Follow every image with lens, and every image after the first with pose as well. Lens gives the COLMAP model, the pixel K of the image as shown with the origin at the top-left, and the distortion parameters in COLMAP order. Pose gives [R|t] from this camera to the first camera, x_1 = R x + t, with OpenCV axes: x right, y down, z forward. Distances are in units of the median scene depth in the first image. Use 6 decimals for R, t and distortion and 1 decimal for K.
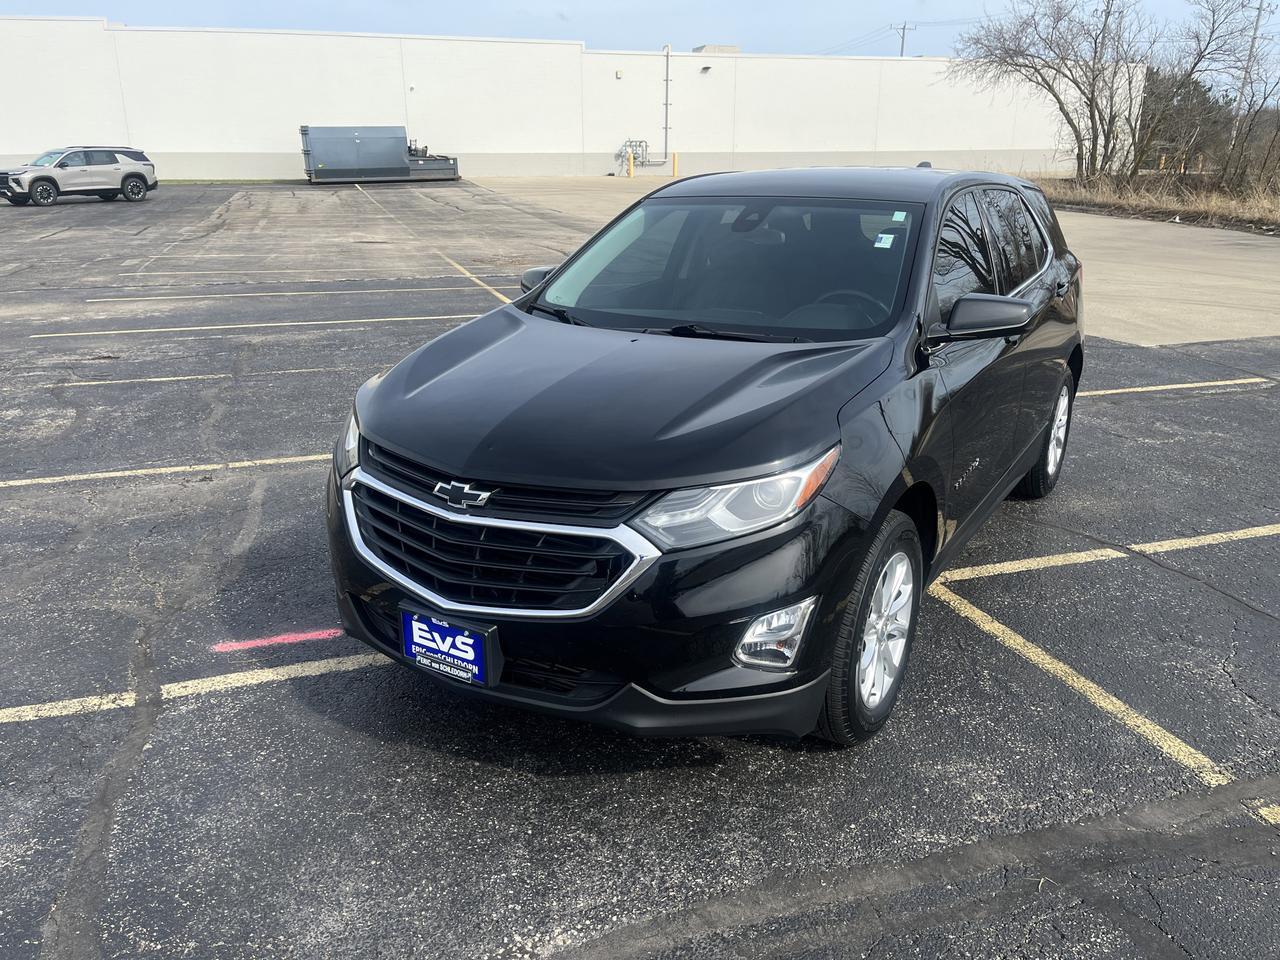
lens RADIAL K [[983.3, 0, 630.0], [0, 983.3, 483.7], [0, 0, 1]] dist [0.070924, -0.105402]
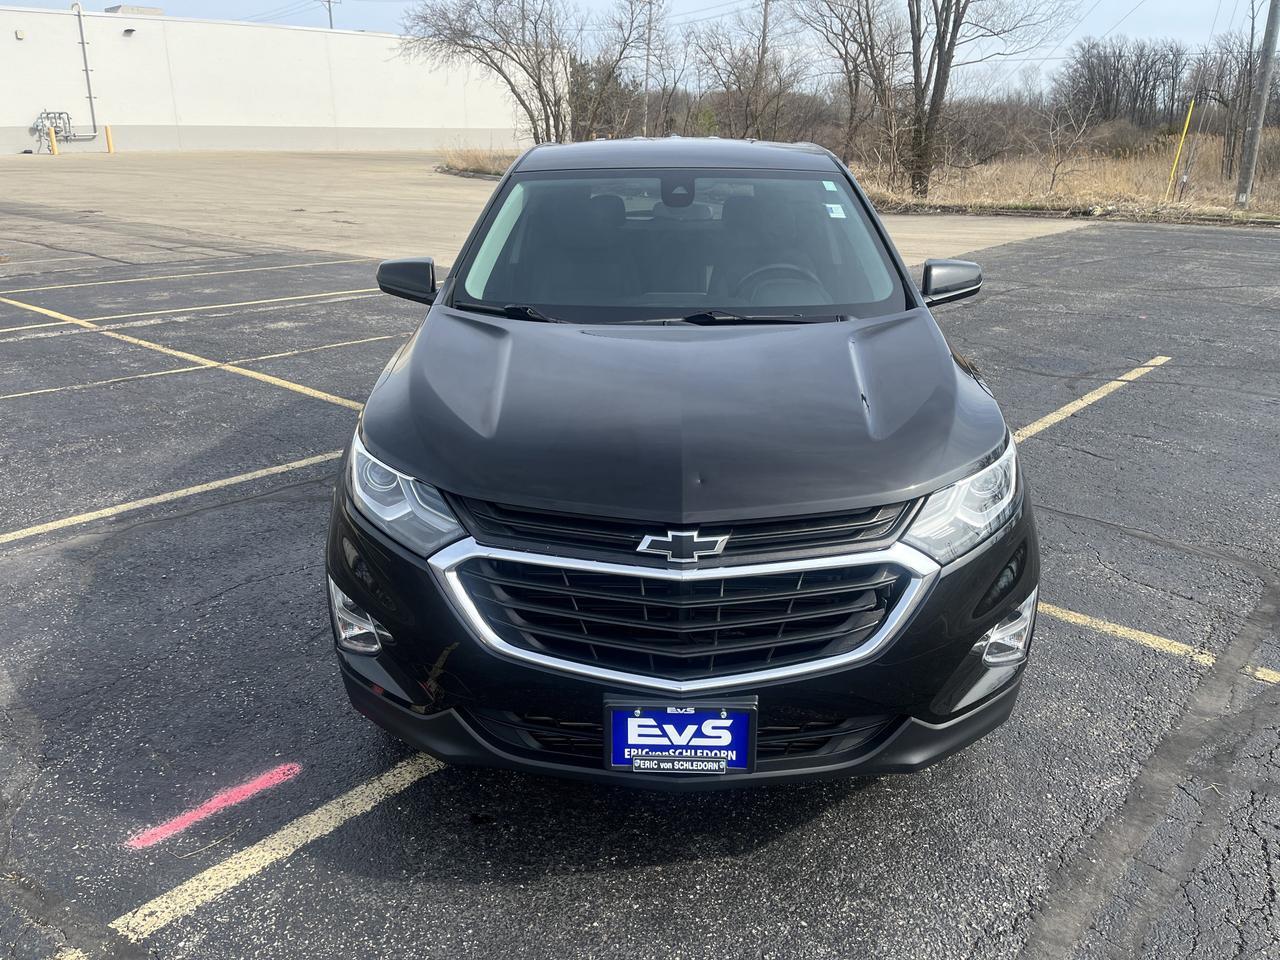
lens RADIAL K [[983.3, 0, 645.0], [0, 983.3, 485.9], [0, 0, 1]] dist [0.070924, -0.105402]
pose [[0.858524, -0.165316, 0.485394, -0.551041], [0.154559, 0.986008, 0.062445, -0.086616], [-0.488925, 0.021412, 0.872063, 0.313170]]
